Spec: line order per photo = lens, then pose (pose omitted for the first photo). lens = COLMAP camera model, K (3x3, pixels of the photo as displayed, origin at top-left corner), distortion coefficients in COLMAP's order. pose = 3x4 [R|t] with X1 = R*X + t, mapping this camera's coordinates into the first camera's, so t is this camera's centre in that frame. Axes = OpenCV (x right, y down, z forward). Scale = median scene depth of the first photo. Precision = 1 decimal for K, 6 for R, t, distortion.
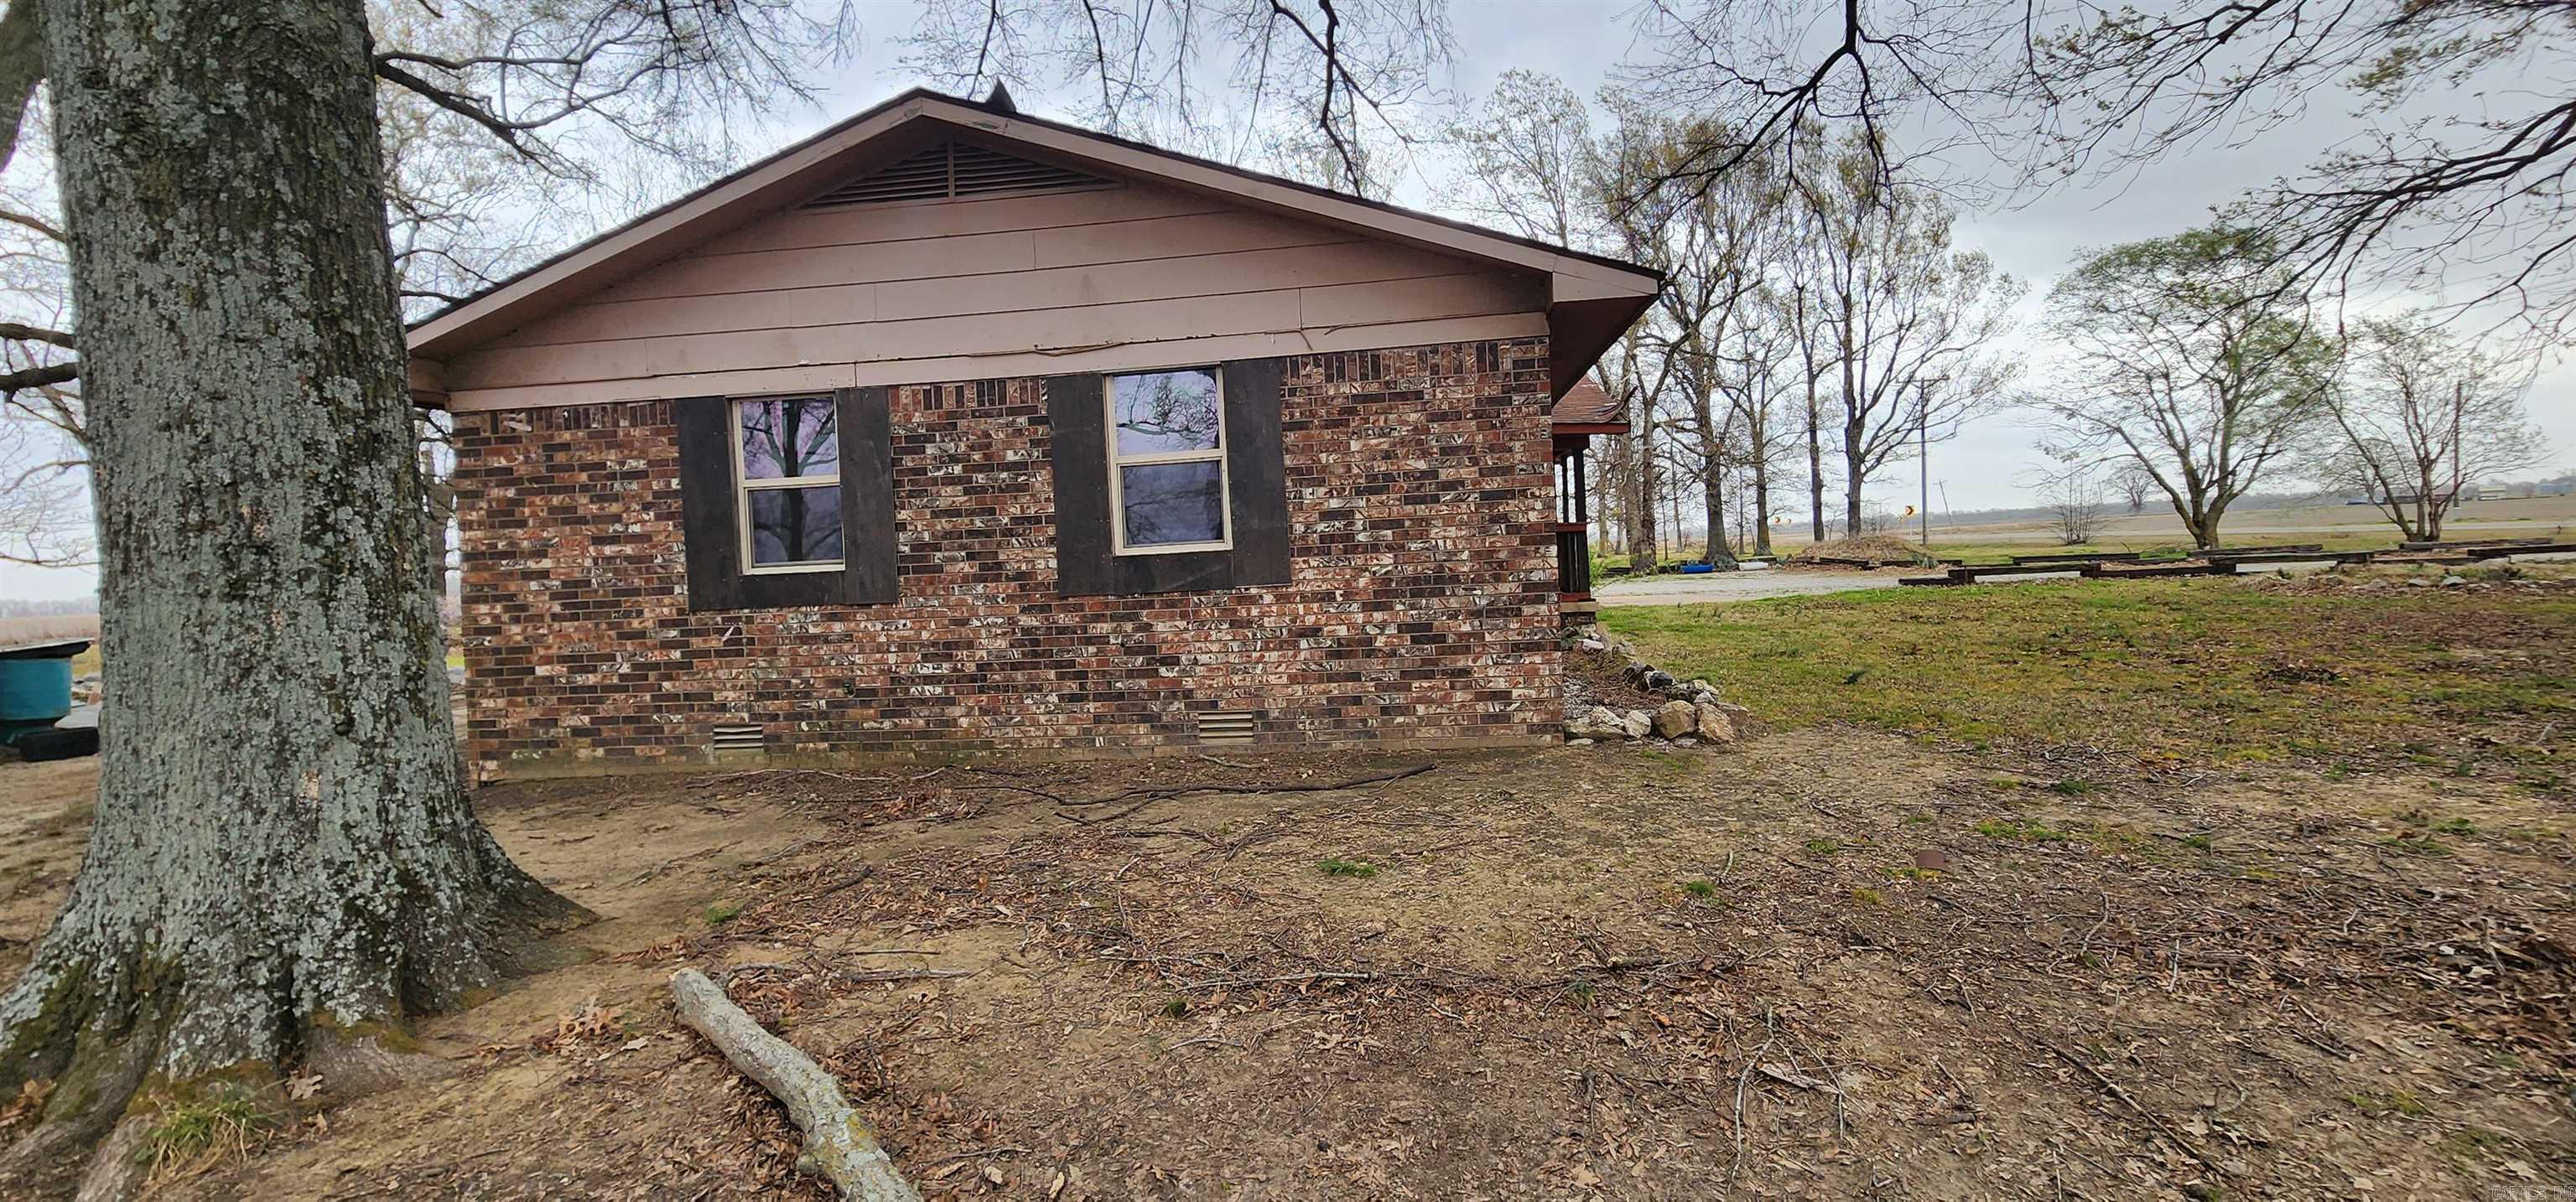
lens RADIAL K [[1049.5, 0, 1279.9], [0, 1049.5, 601.6], [0, 0, 1]] dist [0.002068, 0.000518]
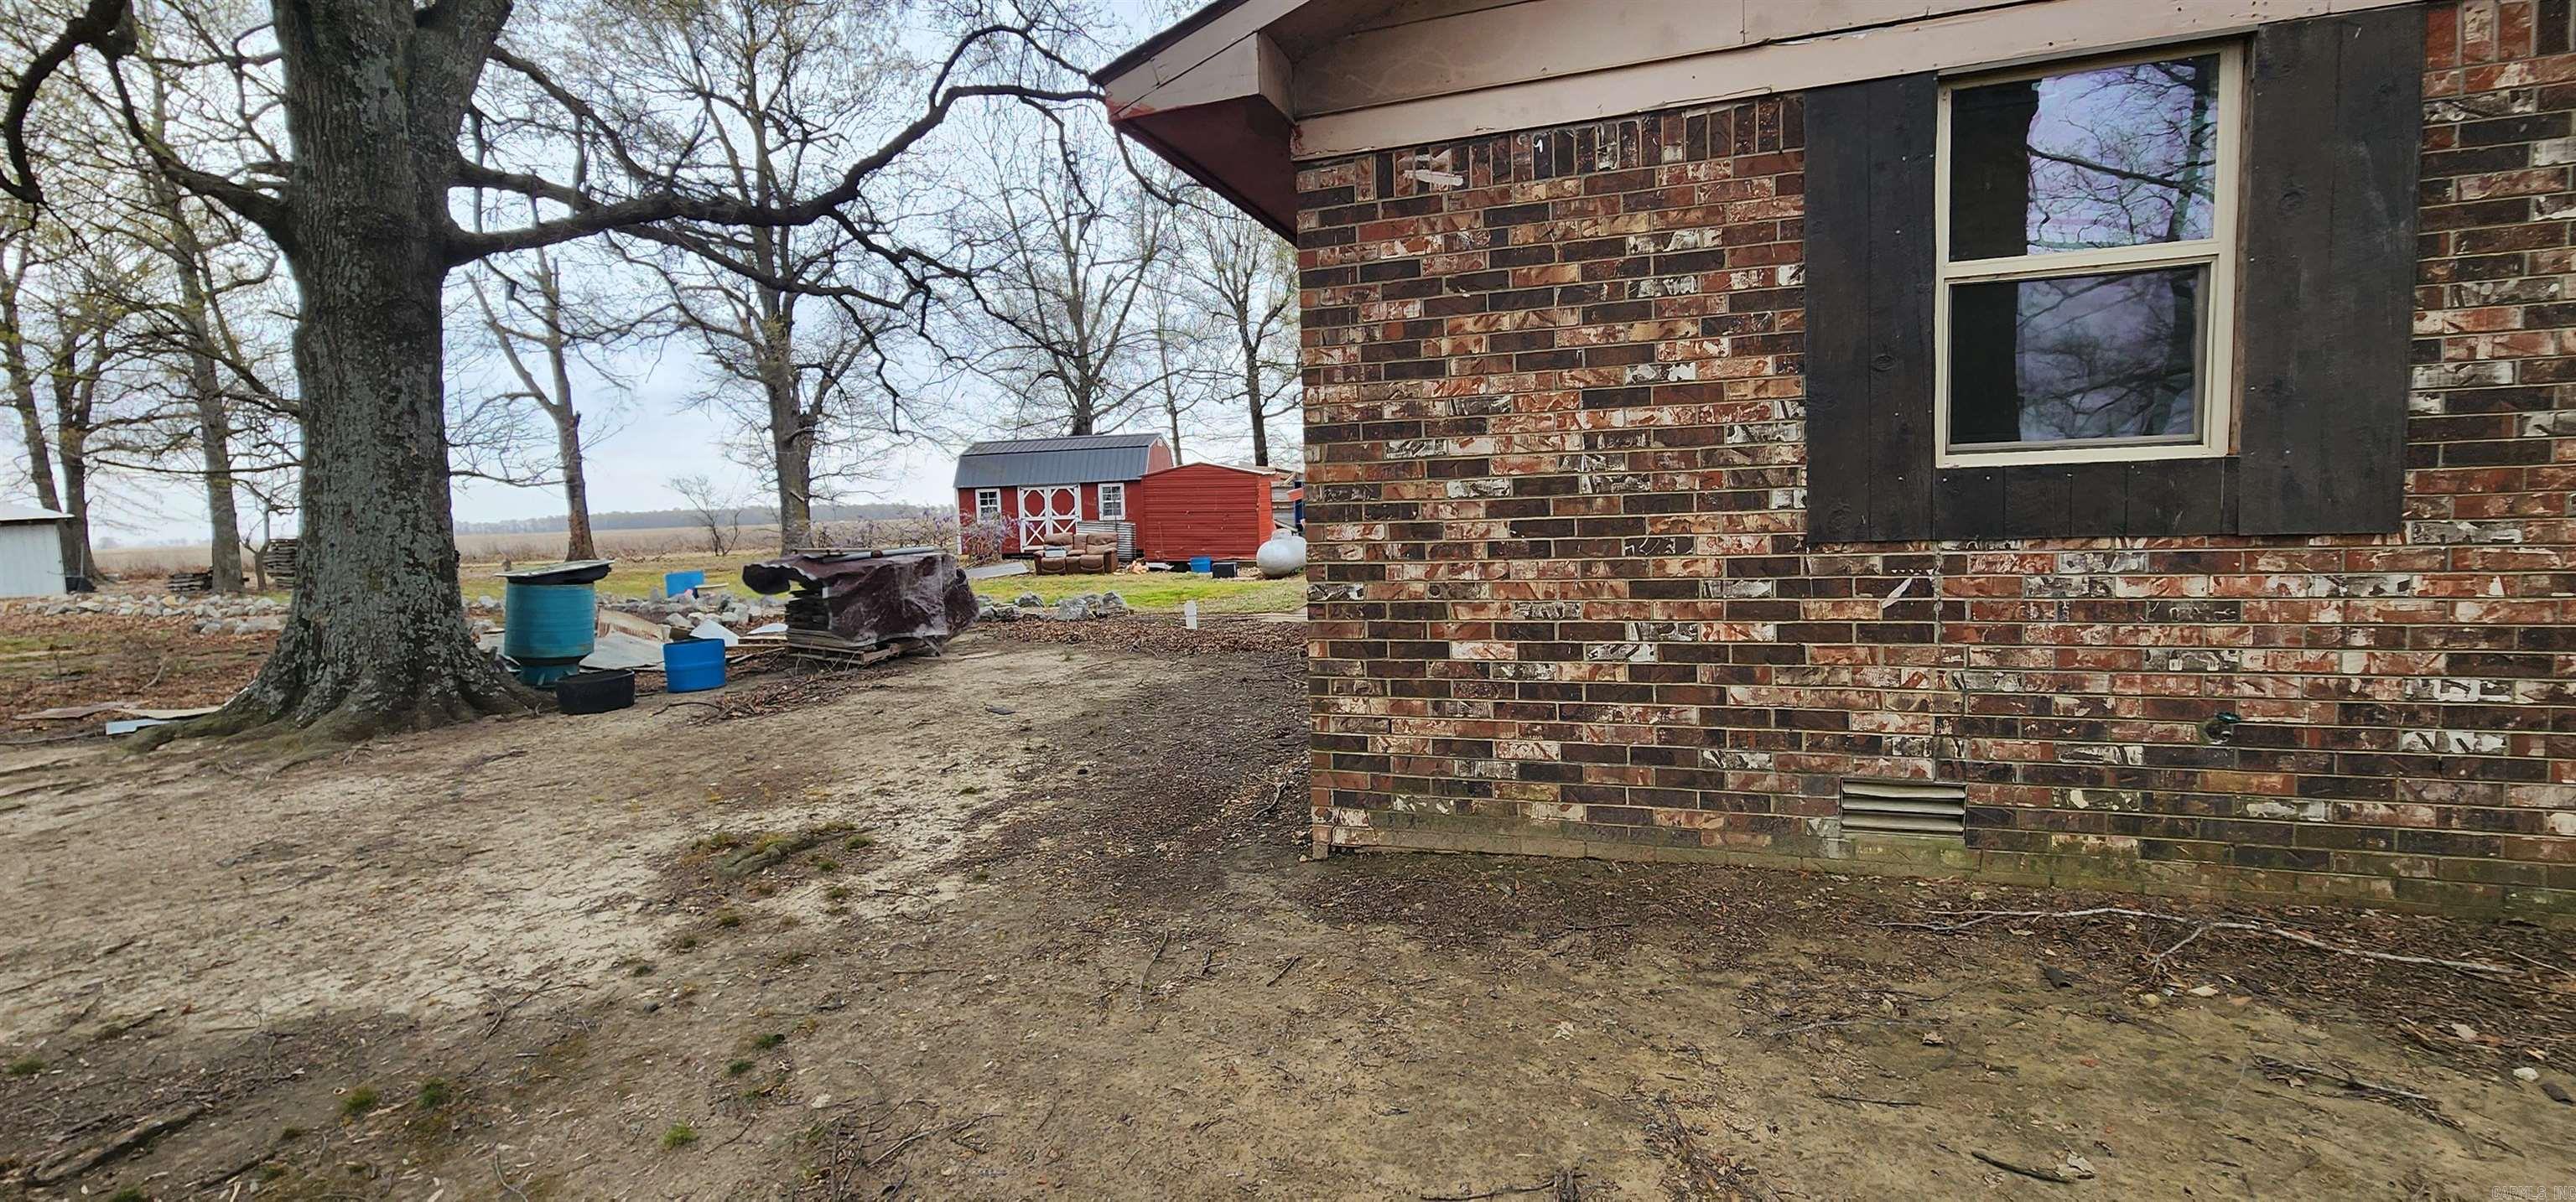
lens RADIAL K [[1049.5, 0, 1297.4], [0, 1049.5, 598.8], [0, 0, 1]] dist [0.002068, 0.000518]
pose [[0.978812, 0.030331, -0.202500, -0.688205], [-0.019027, 0.998162, 0.057537, 0.011216], [0.203873, -0.052465, 0.977590, 0.477046]]
